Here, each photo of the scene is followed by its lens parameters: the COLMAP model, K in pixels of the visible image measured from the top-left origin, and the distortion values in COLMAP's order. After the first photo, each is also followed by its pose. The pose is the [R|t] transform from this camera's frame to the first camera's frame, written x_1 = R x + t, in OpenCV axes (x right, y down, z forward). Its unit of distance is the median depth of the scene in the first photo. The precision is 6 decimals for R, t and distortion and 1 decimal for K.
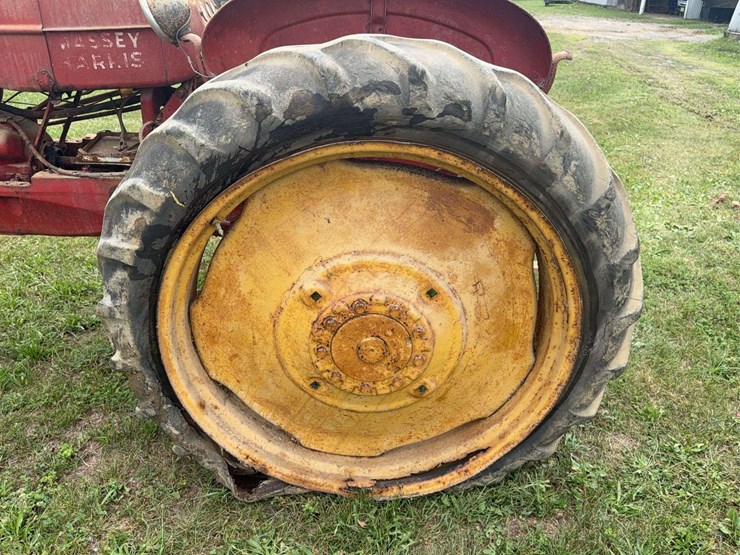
lens RADIAL K [[621.7, 0, 368.8], [0, 621.7, 276.2], [0, 0, 1]] dist [0.128683, -0.185376]
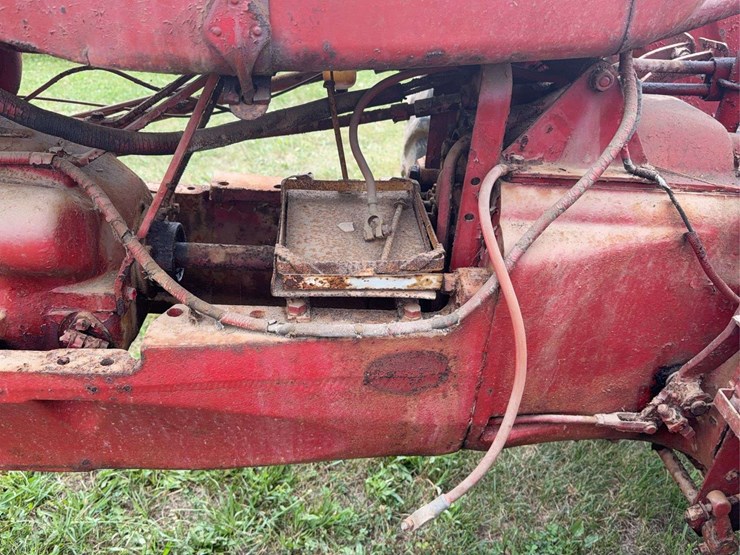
lens RADIAL K [[625.4, 0, 368.3], [0, 625.4, 273.9], [0, 0, 1]] dist [0.155898, -0.333674]
pose [[0.999351, -0.008410, 0.035019, -0.576591], [0.007544, 0.999664, 0.024798, -0.266168], [-0.035215, -0.024518, 0.999079, 0.914555]]
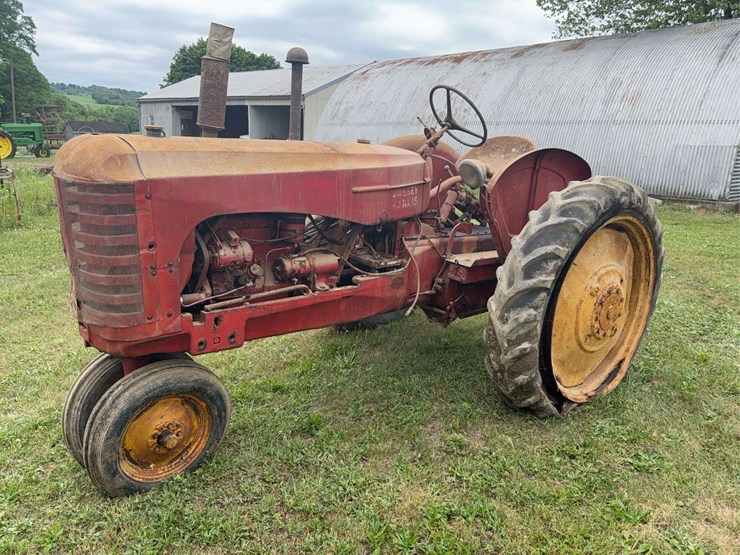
lens RADIAL K [[621.7, 0, 368.8], [0, 621.7, 276.2], [0, 0, 1]] dist [0.128683, -0.185376]
pose [[0.765532, -0.155174, 0.624405, -1.951207], [0.277671, 0.955132, -0.103064, -0.007365], [-0.580396, 0.252278, 0.774271, -0.233978]]
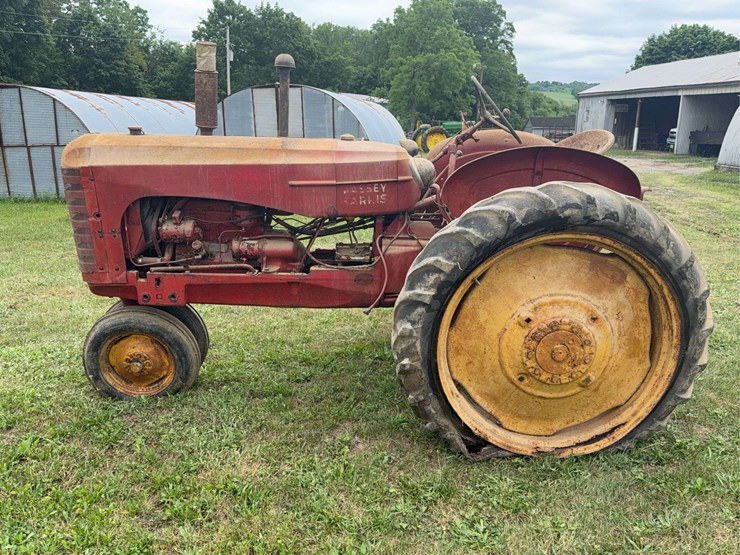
lens RADIAL K [[625.4, 0, 368.3], [0, 625.4, 273.9], [0, 0, 1]] dist [0.155898, -0.333674]
pose [[0.999739, -0.021176, -0.008567, -0.497137], [0.018965, 0.978469, -0.205521, 0.250575], [0.012734, 0.205305, 0.978615, -0.752133]]
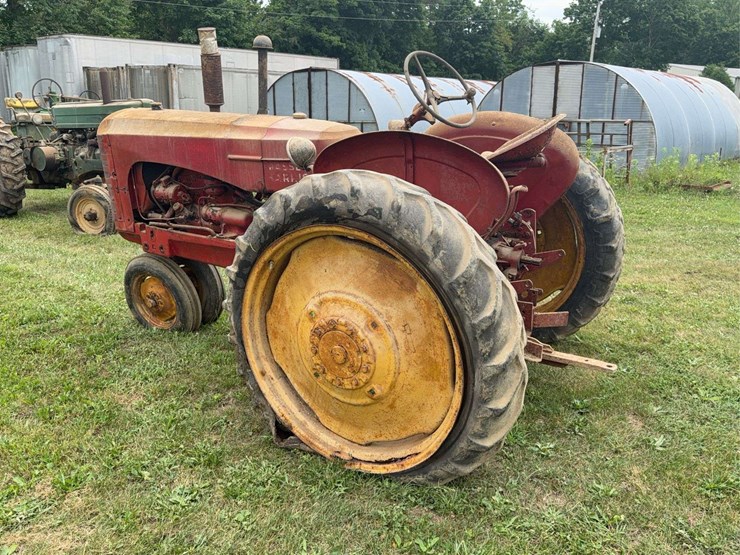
lens RADIAL K [[622.5, 0, 367.4], [0, 622.5, 272.8], [0, 0, 1]] dist [0.138177, -0.215301]
pose [[0.844650, 0.127646, -0.519878, 0.857802], [-0.220838, 0.967752, -0.121184, 0.091224], [0.487644, 0.217167, 0.845601, -0.358140]]
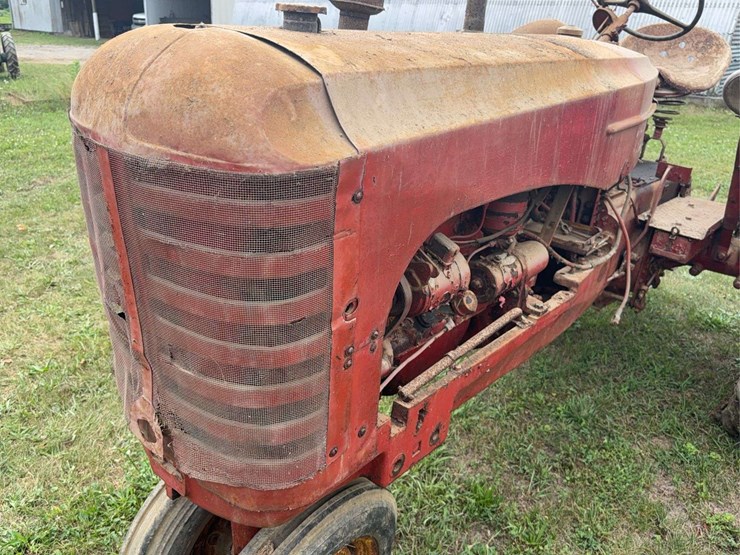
lens RADIAL K [[624.7, 0, 366.4], [0, 624.7, 280.2], [0, 0, 1]] dist [0.147476, -0.240069]
pose [[0.662913, -0.296363, 0.687543, -1.815129], [0.313704, 0.943770, 0.104343, -0.466622], [-0.679806, 0.146514, 0.718608, 0.749679]]
